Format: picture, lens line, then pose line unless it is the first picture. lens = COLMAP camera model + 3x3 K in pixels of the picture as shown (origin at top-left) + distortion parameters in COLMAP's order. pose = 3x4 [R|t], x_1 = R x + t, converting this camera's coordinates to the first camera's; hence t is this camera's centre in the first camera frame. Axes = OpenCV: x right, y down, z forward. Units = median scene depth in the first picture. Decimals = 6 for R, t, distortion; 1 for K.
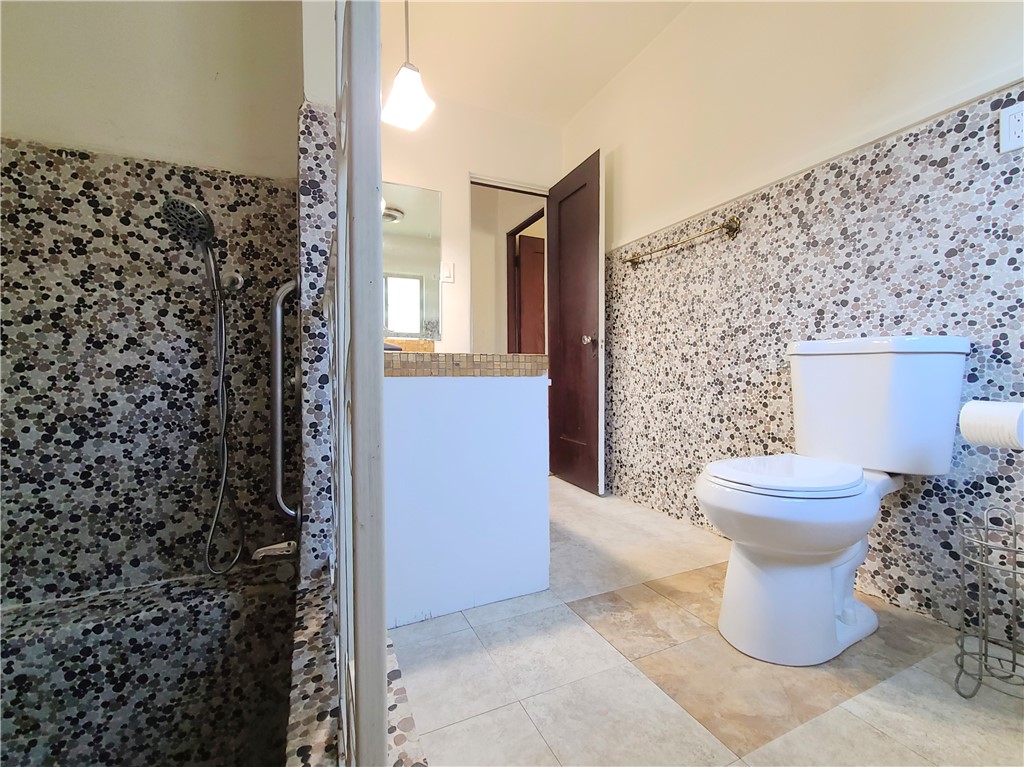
lens RADIAL K [[425.5, 0, 507.6], [0, 425.5, 381.1], [0, 0, 1]] dist [0.000602, -0.002806]
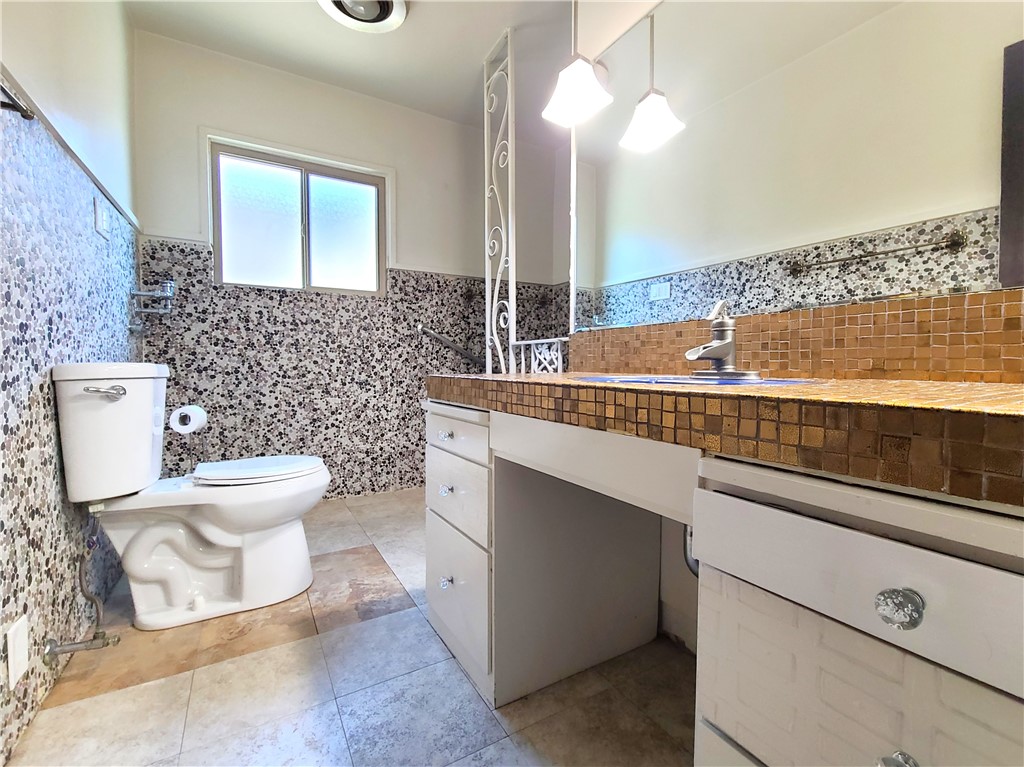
lens RADIAL K [[425.5, 0, 504.1], [0, 425.5, 385.4], [0, 0, 1]] dist [0.000602, -0.002806]
pose [[-0.995339, 0.004649, -0.096322, 0.013644], [-0.000111, 0.998782, 0.049349, -0.105761], [0.096434, 0.049129, -0.994126, 2.252922]]
